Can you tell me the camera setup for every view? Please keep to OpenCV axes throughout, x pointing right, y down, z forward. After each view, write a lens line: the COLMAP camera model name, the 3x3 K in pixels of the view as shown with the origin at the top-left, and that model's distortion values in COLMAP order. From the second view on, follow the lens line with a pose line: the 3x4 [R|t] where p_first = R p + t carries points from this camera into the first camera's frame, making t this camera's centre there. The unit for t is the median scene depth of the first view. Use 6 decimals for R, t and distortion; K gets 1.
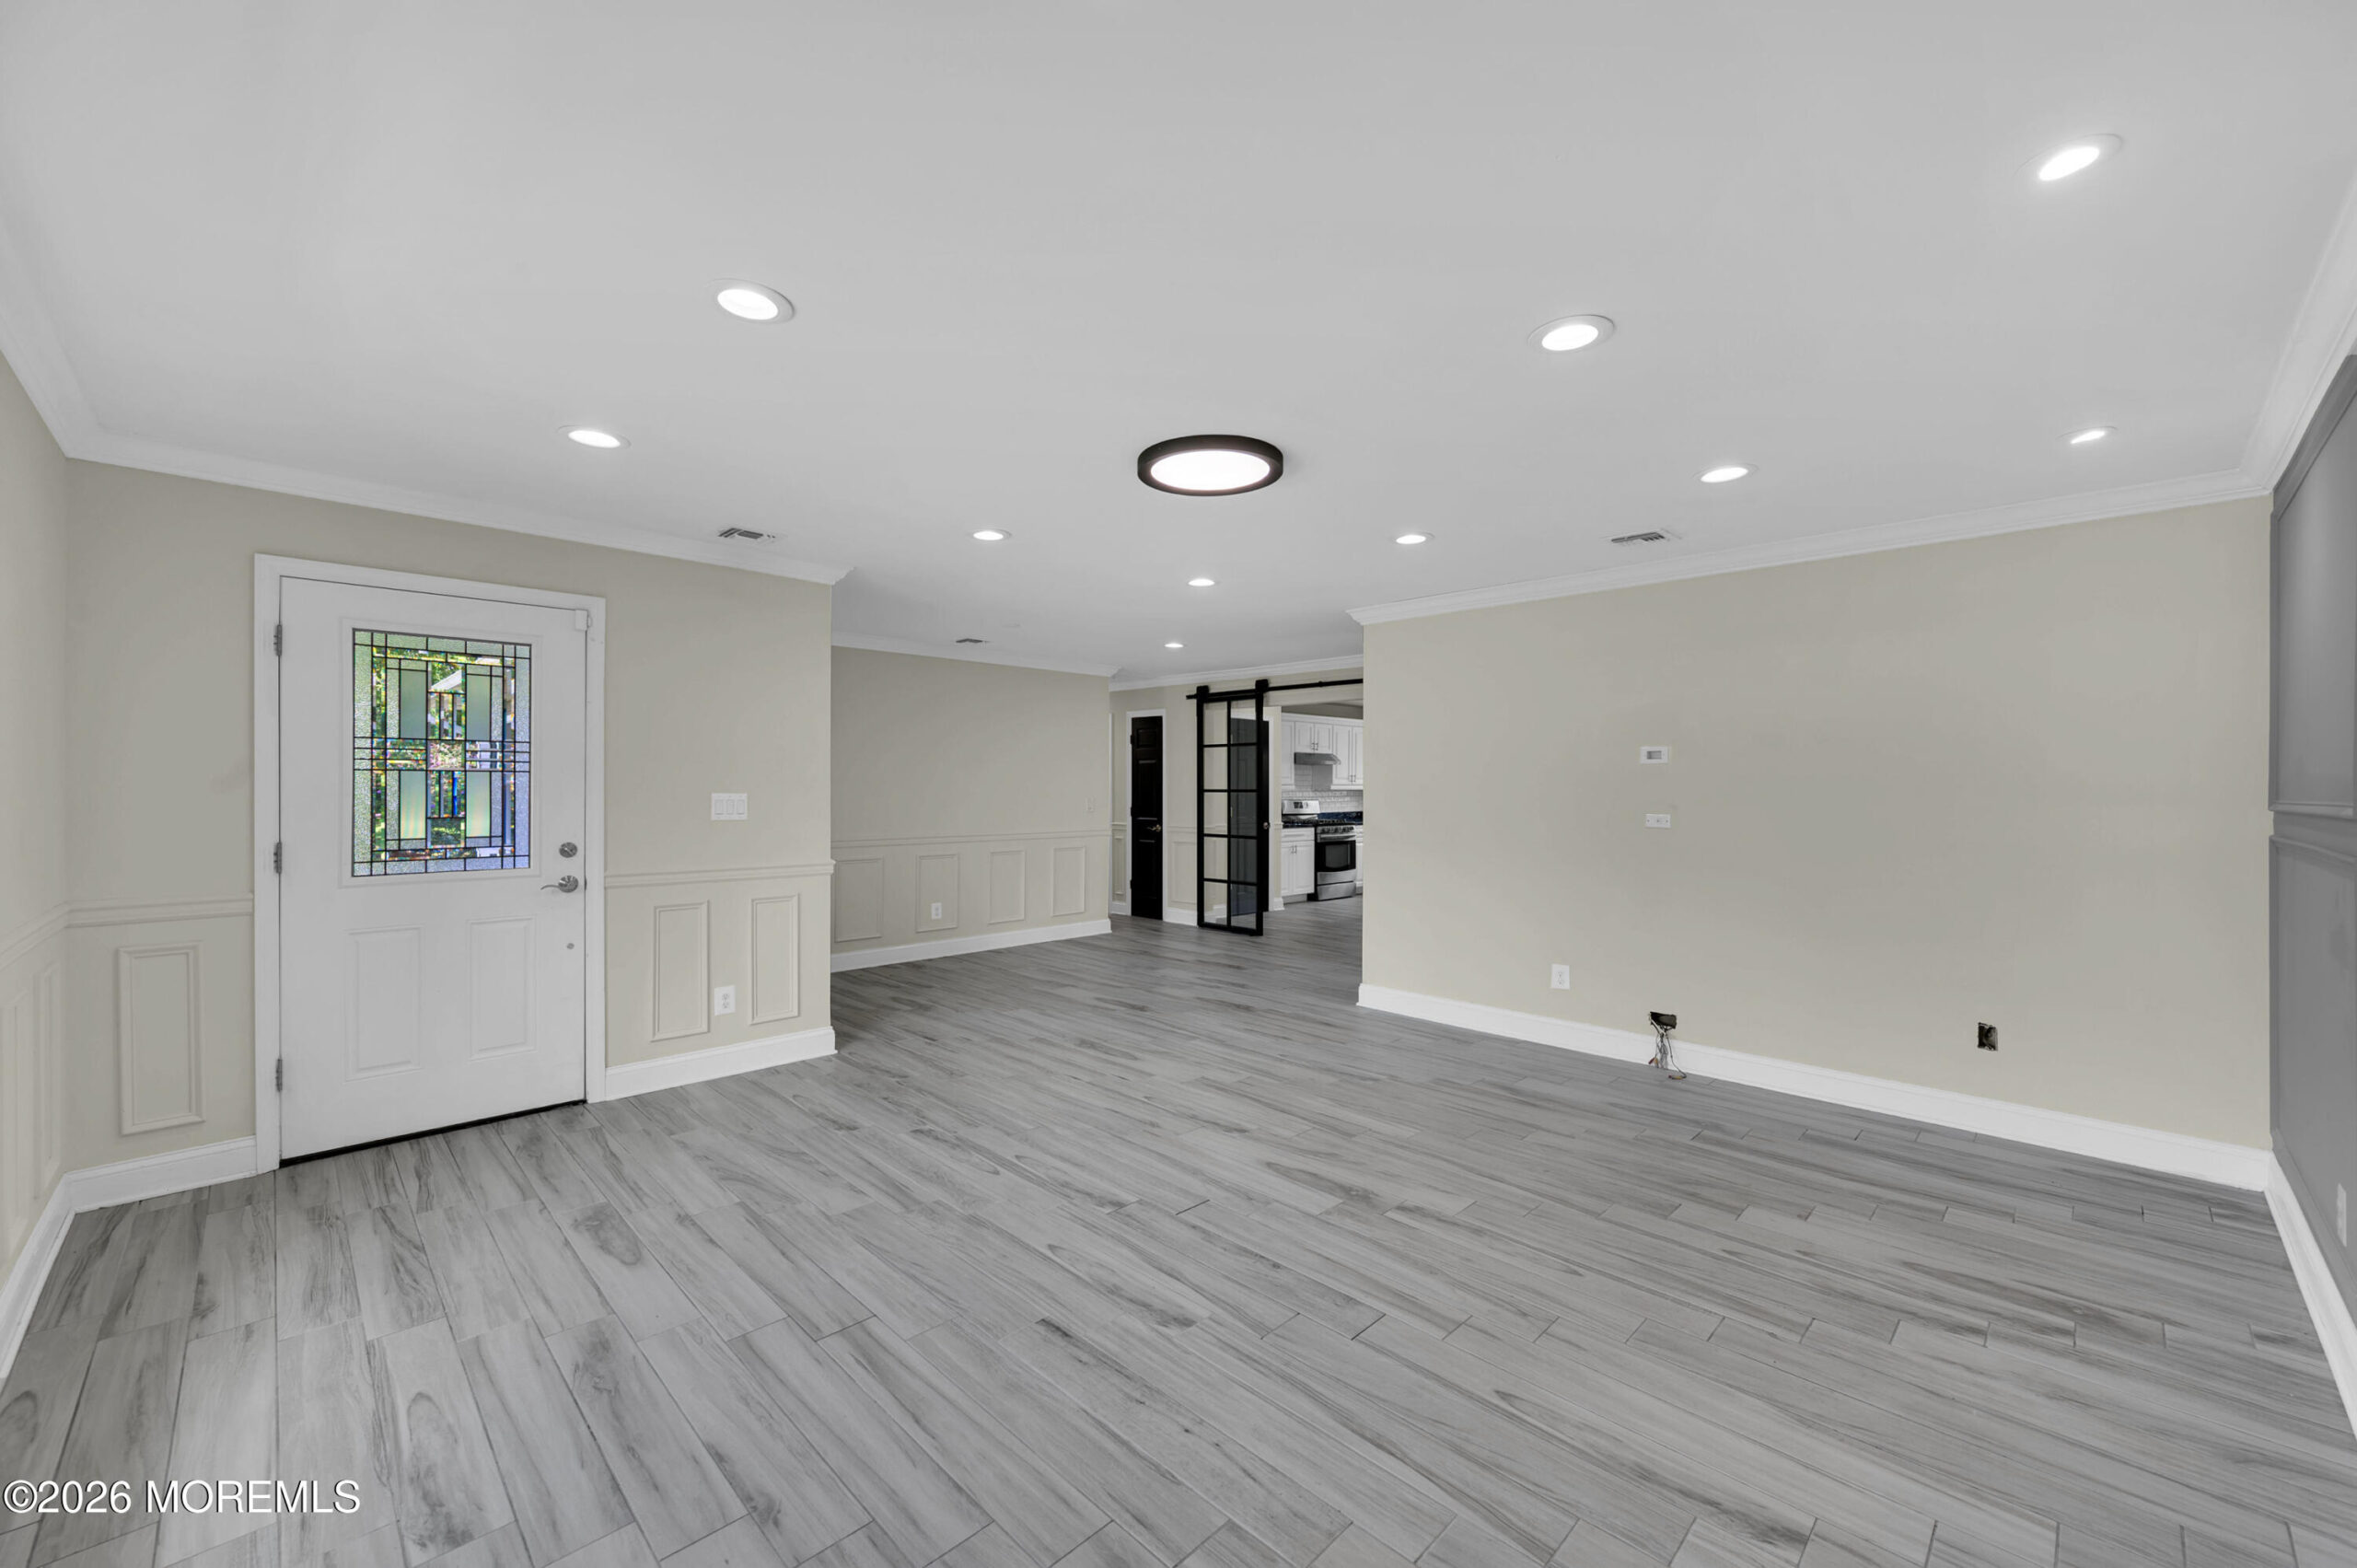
lens RADIAL K [[925.1, 0, 1208.7], [0, 925.1, 787.1], [0, 0, 1]] dist [-0.000318, -0.000066]
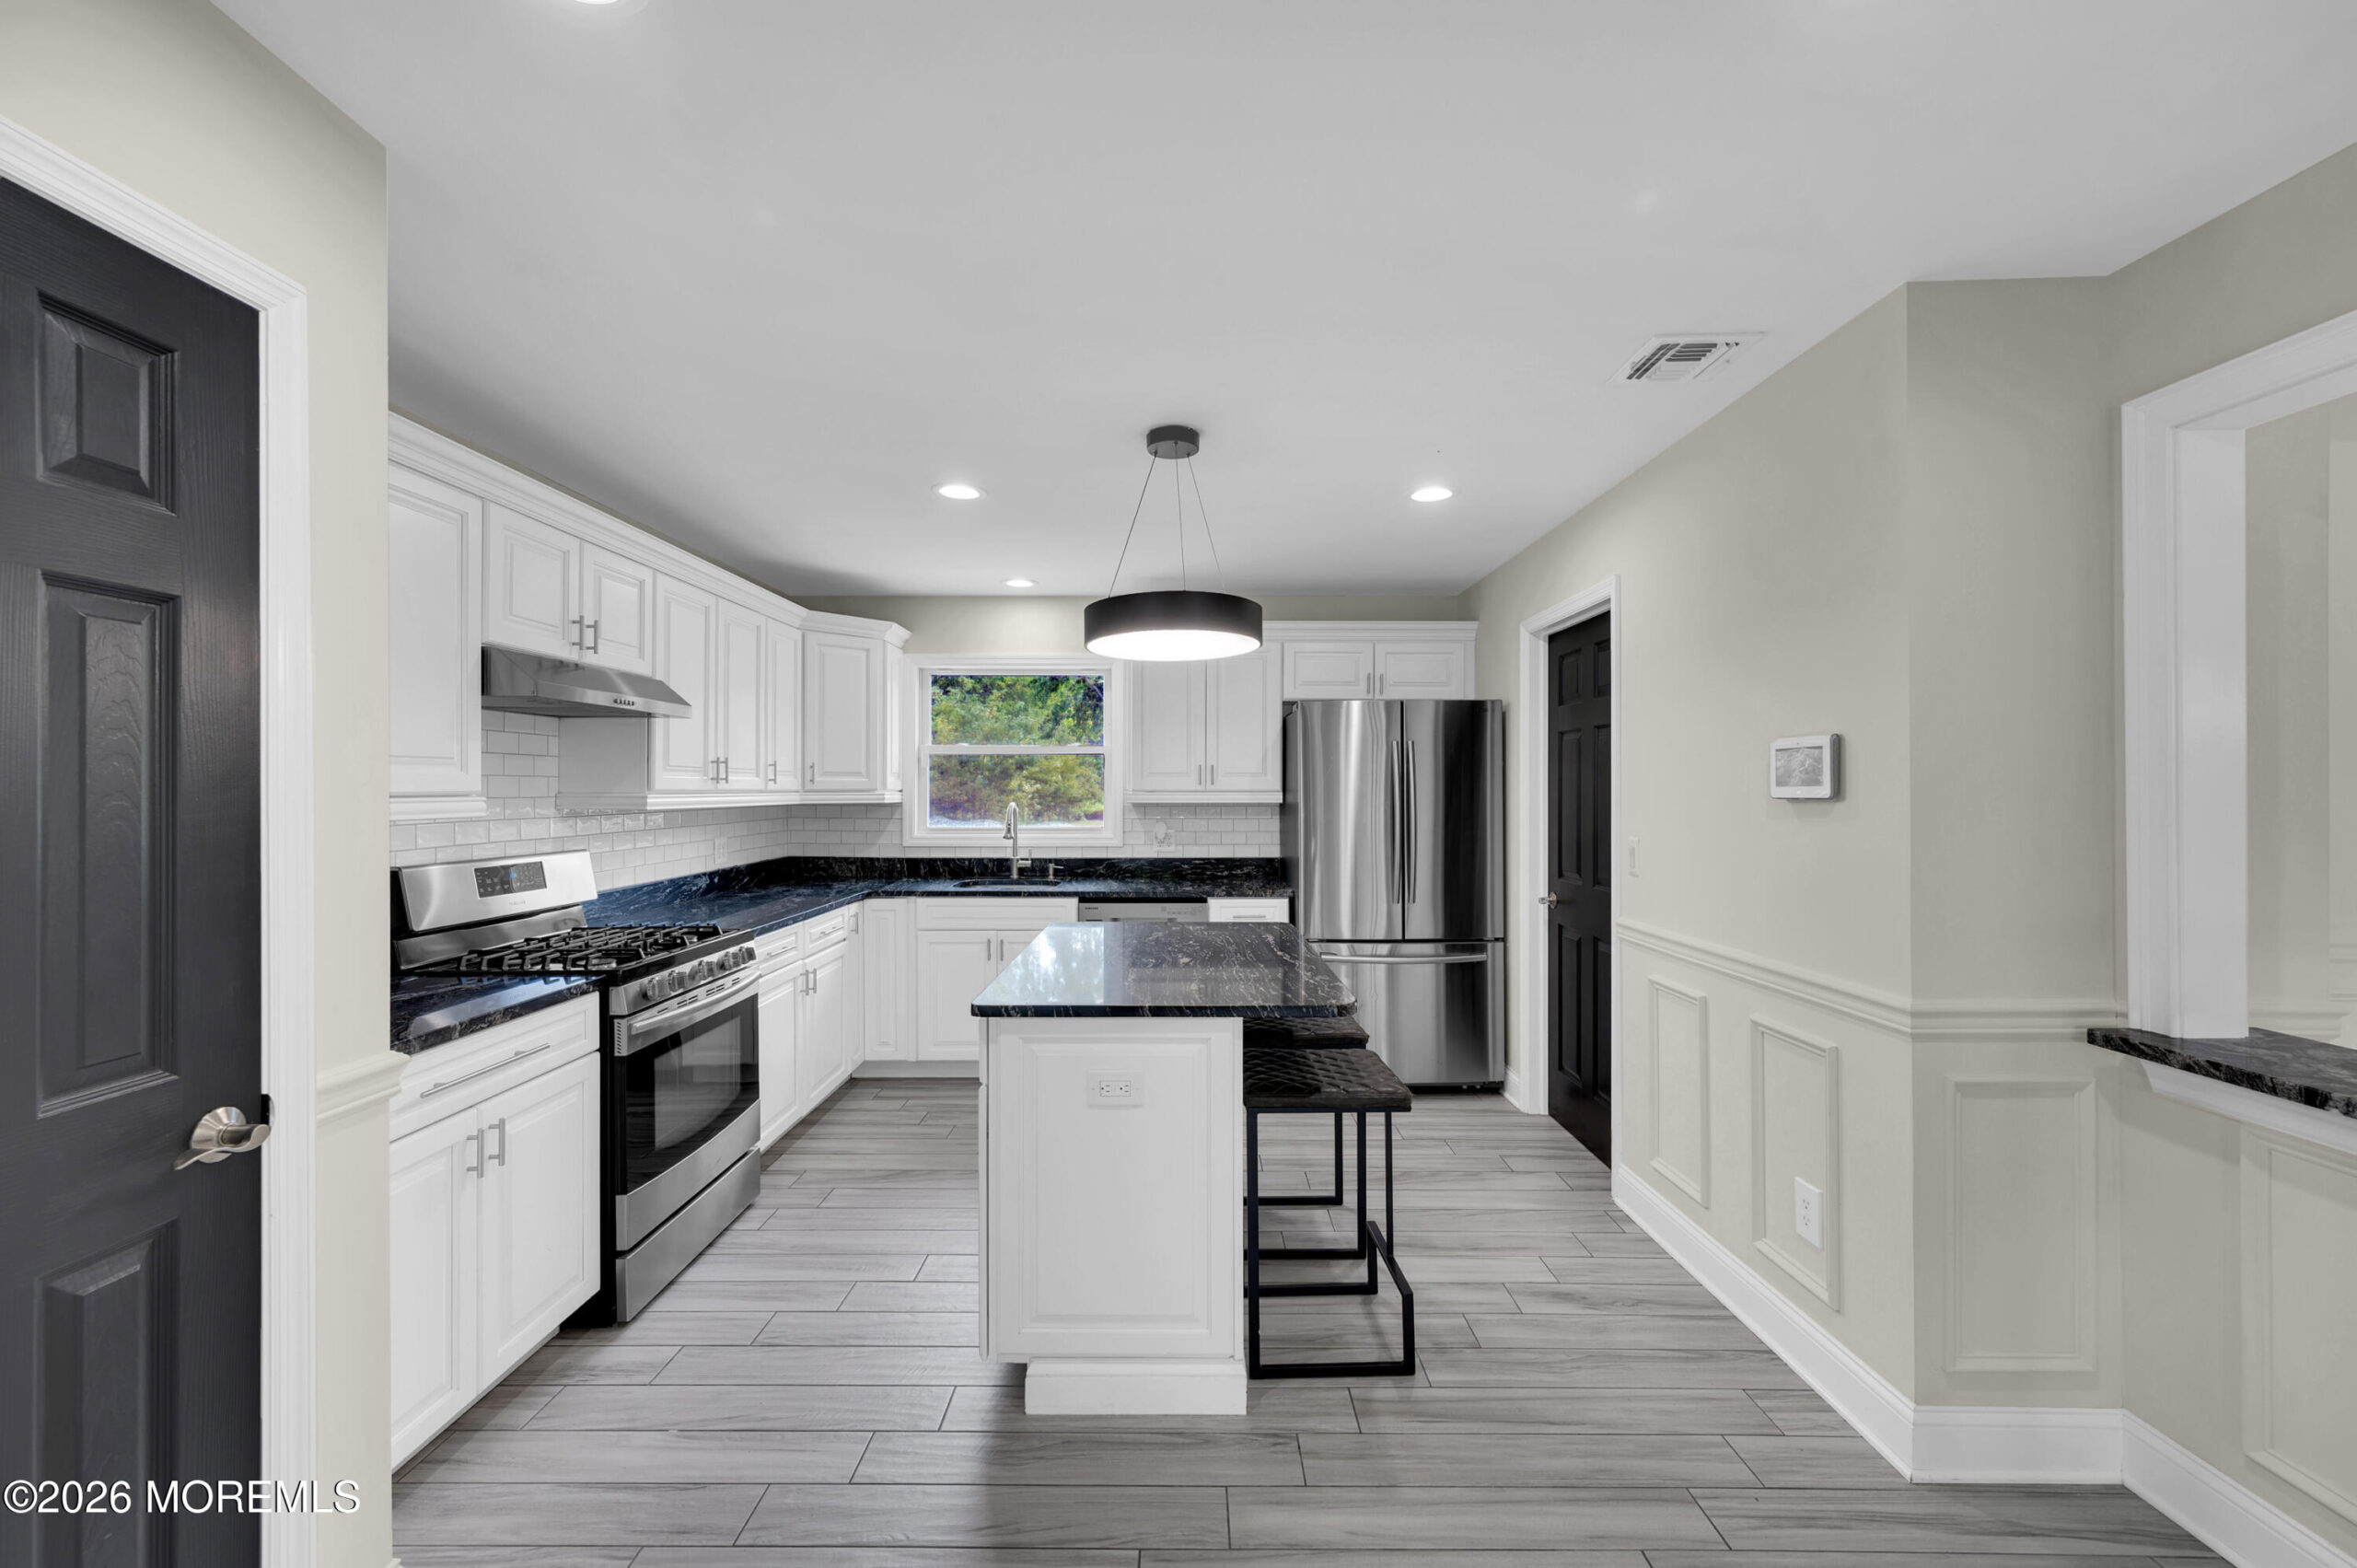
lens RADIAL K [[938.4, 0, 1190.1], [0, 938.4, 780.0], [0, 0, 1]] dist [0.000744, -0.000042]
pose [[0.720707, 0.002081, 0.693237, 0.070917], [0.002560, 0.999981, -0.005663, -0.004896], [-0.693235, 0.005856, 0.720688, 0.866197]]
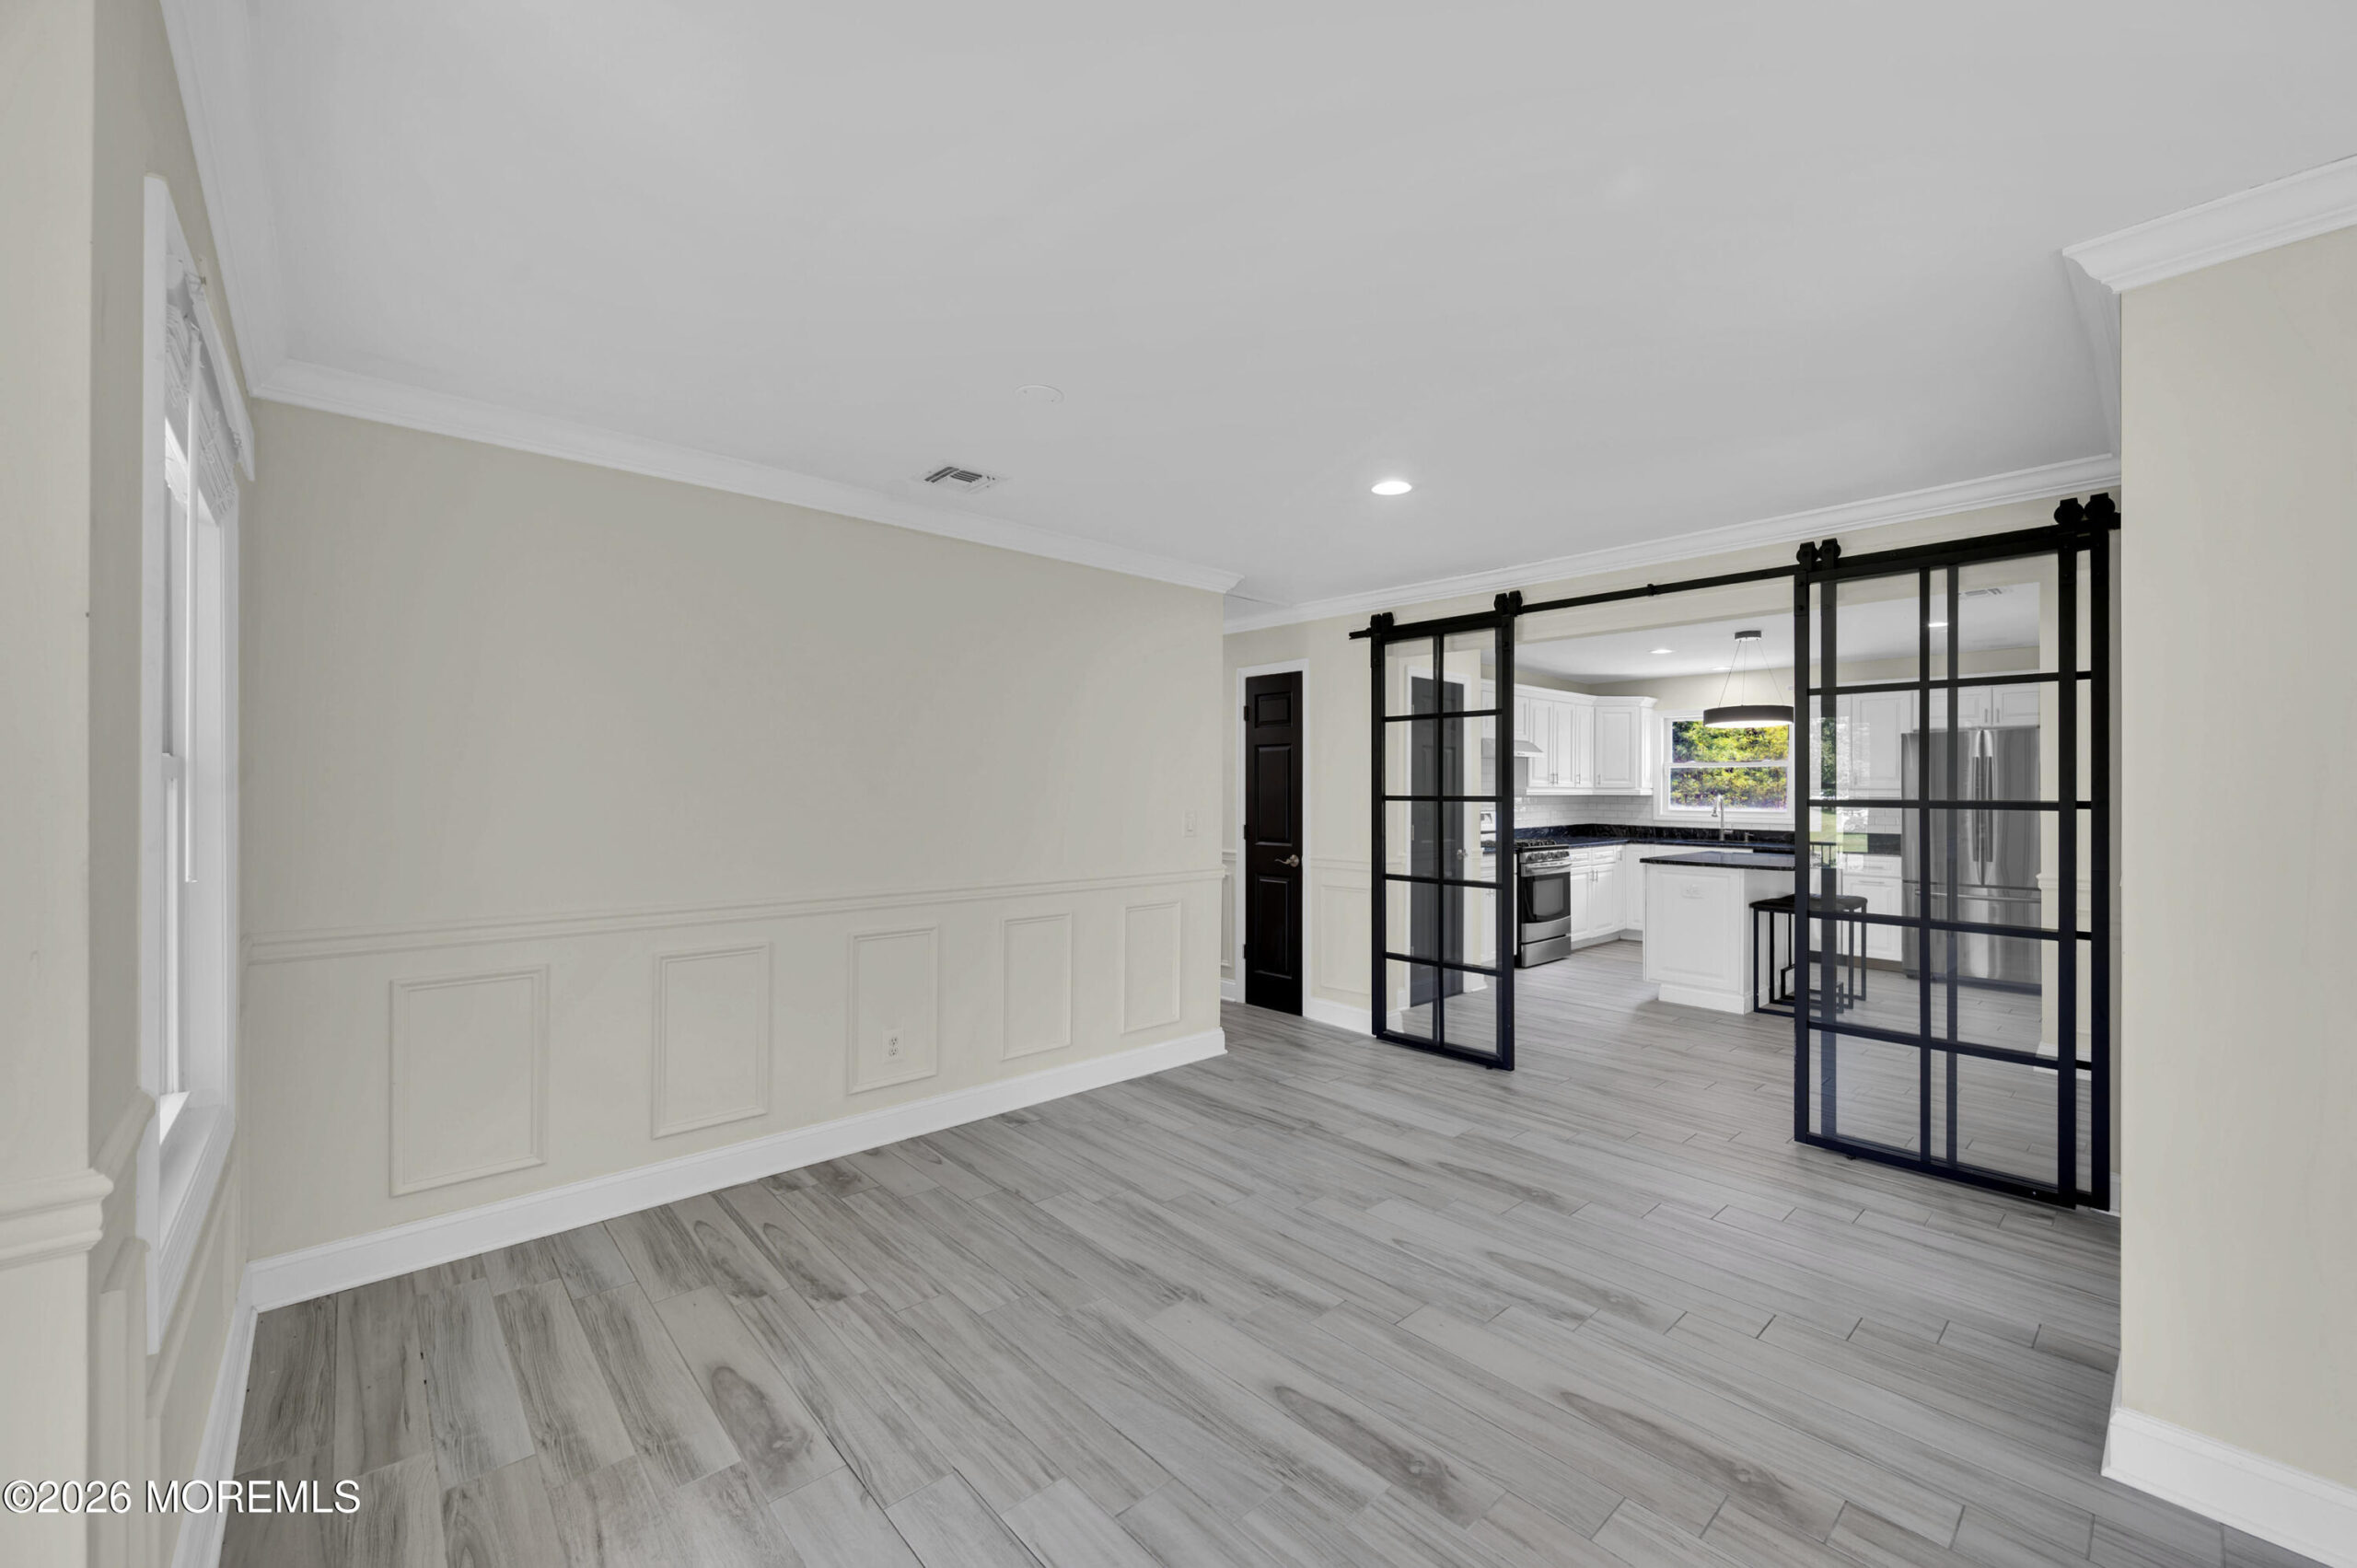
lens RADIAL K [[894.3, 0, 1178.5], [0, 894.3, 784.0], [0, 0, 1]] dist [-0.000032, 0.000023]
pose [[0.996609, -0.000161, -0.082286, -0.081642], [-0.000285, 0.999985, -0.005415, -0.001817], [0.082285, 0.005420, 0.996594, 0.418911]]
